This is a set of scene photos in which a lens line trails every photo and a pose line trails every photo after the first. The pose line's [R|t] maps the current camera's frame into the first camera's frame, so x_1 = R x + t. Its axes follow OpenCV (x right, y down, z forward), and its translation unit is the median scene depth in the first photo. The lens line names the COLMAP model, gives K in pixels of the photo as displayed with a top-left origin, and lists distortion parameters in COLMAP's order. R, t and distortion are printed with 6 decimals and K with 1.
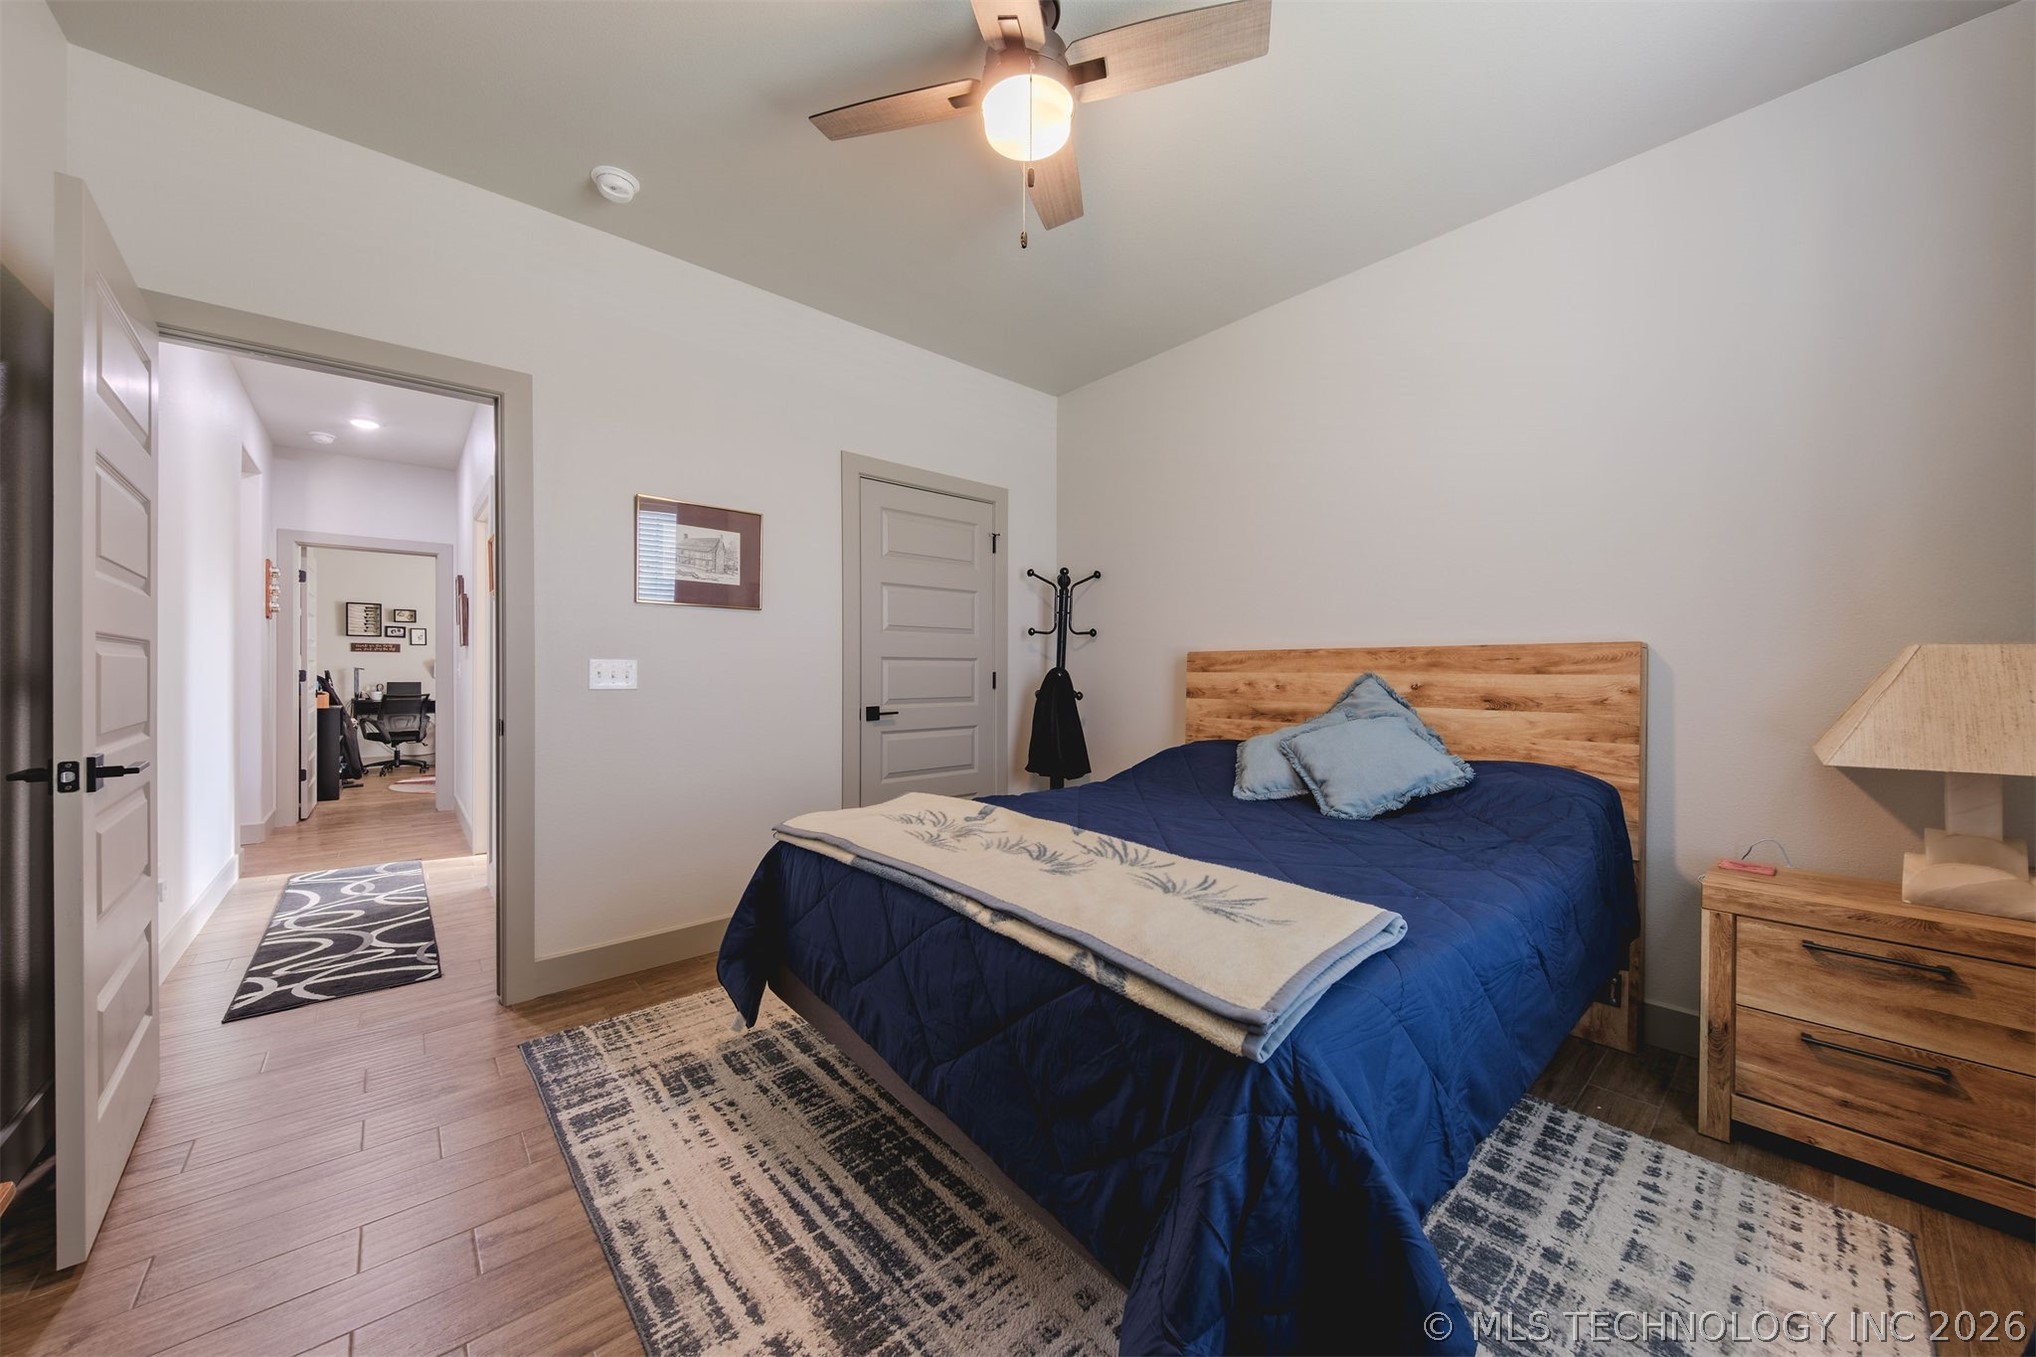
lens RADIAL K [[705.1, 0, 972.6], [0, 705.1, 680.3], [0, 0, 1]] dist [0.098239, -0.024628]
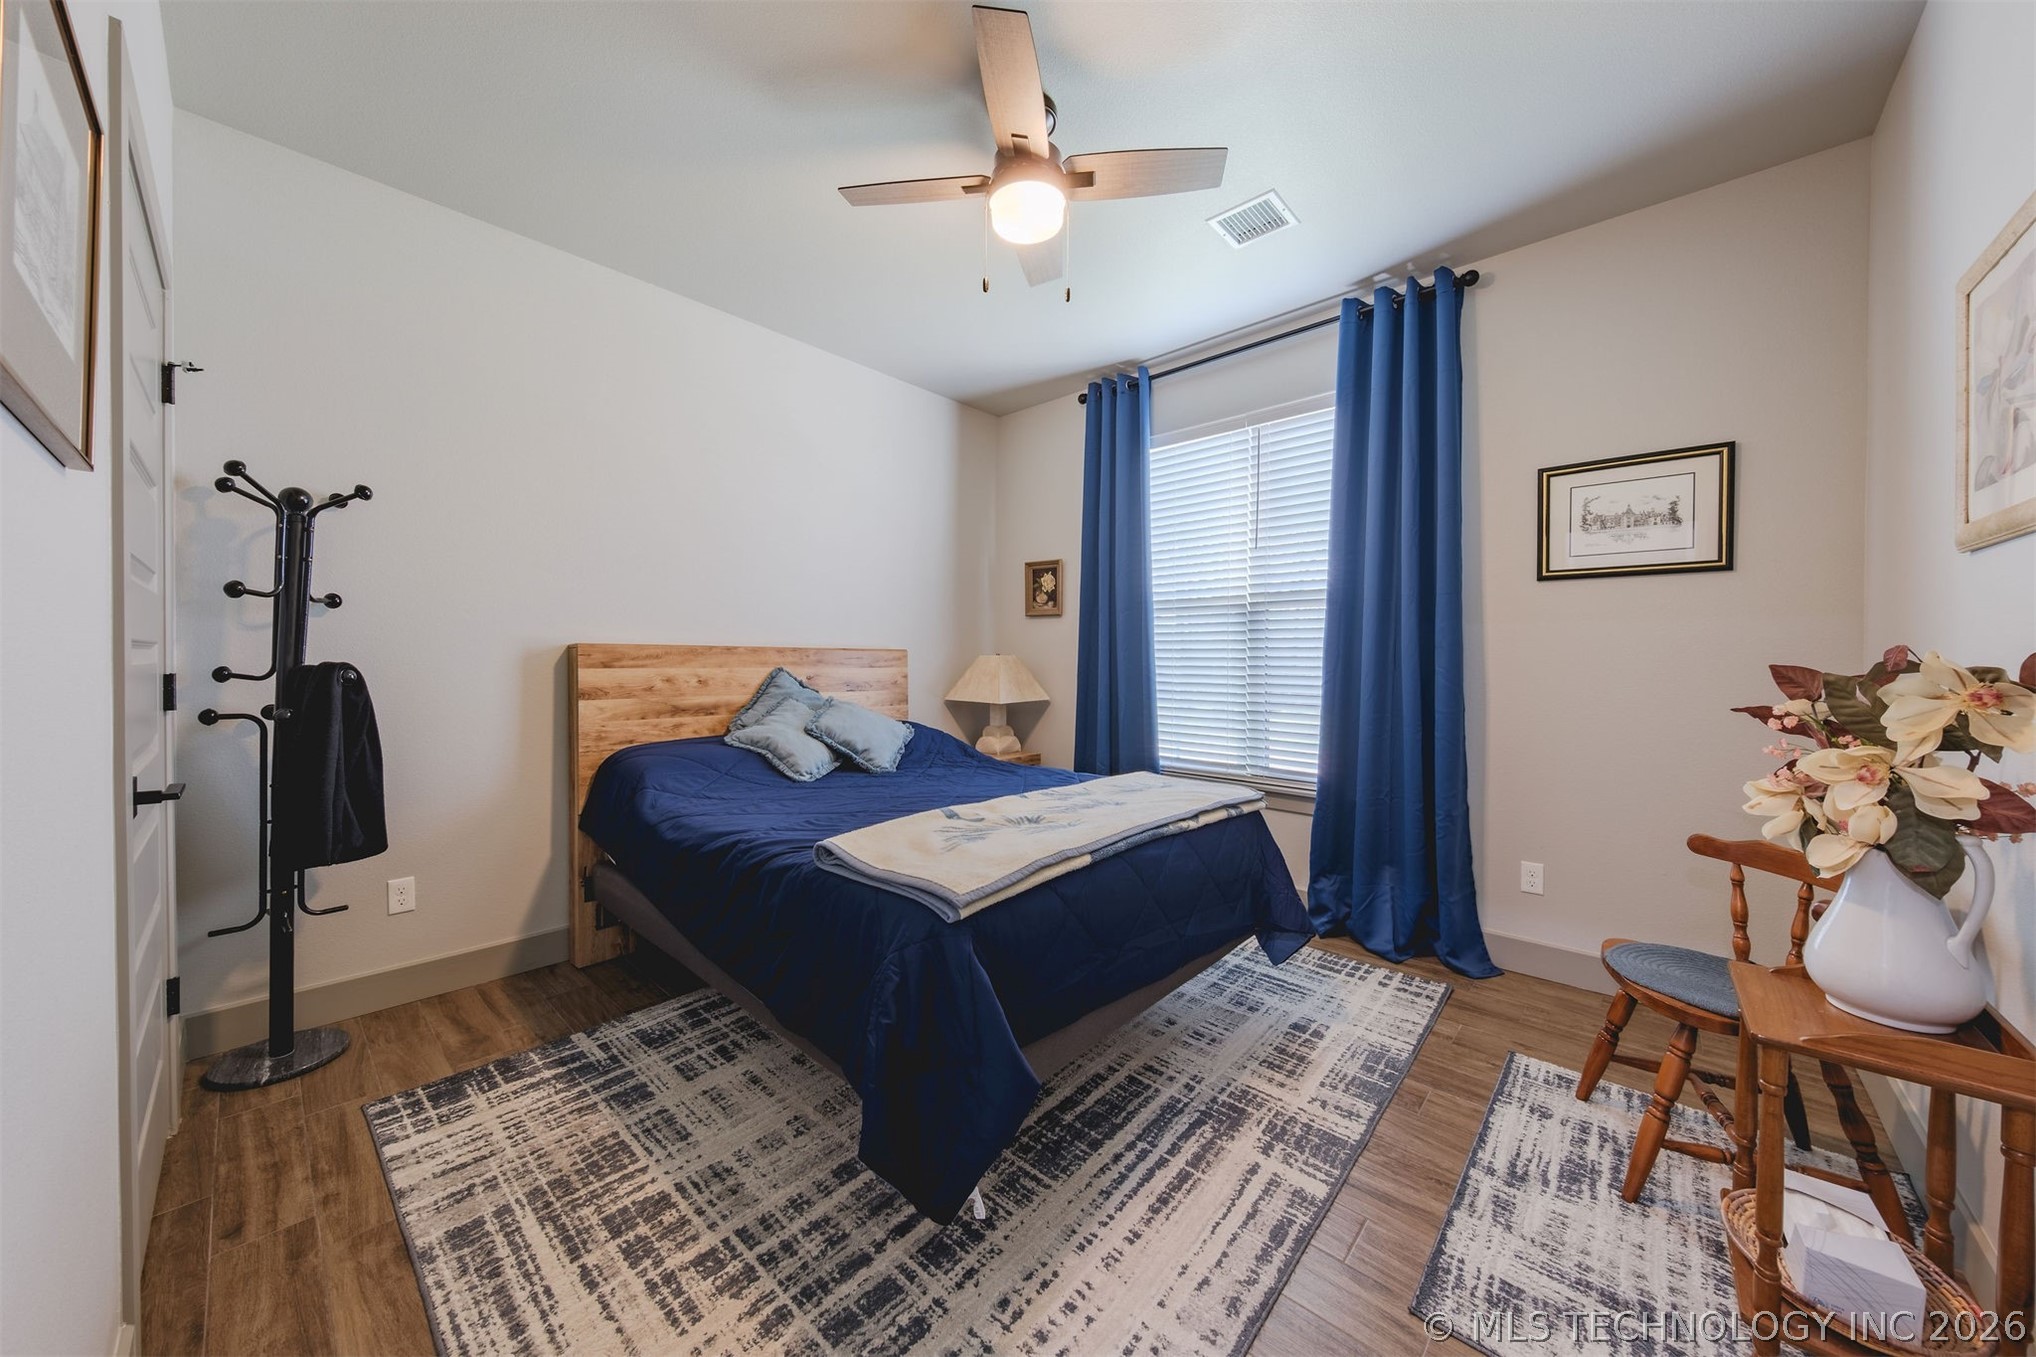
lens RADIAL K [[710.0, 0, 1018.0], [0, 710.0, 678.5], [0, 0, 1]] dist [0.032242, -0.000150]
pose [[-0.139147, -0.024065, 0.989979, -1.182896], [0.016940, 0.999501, 0.026677, -0.027984], [-0.990127, 0.020482, -0.138670, 1.277290]]
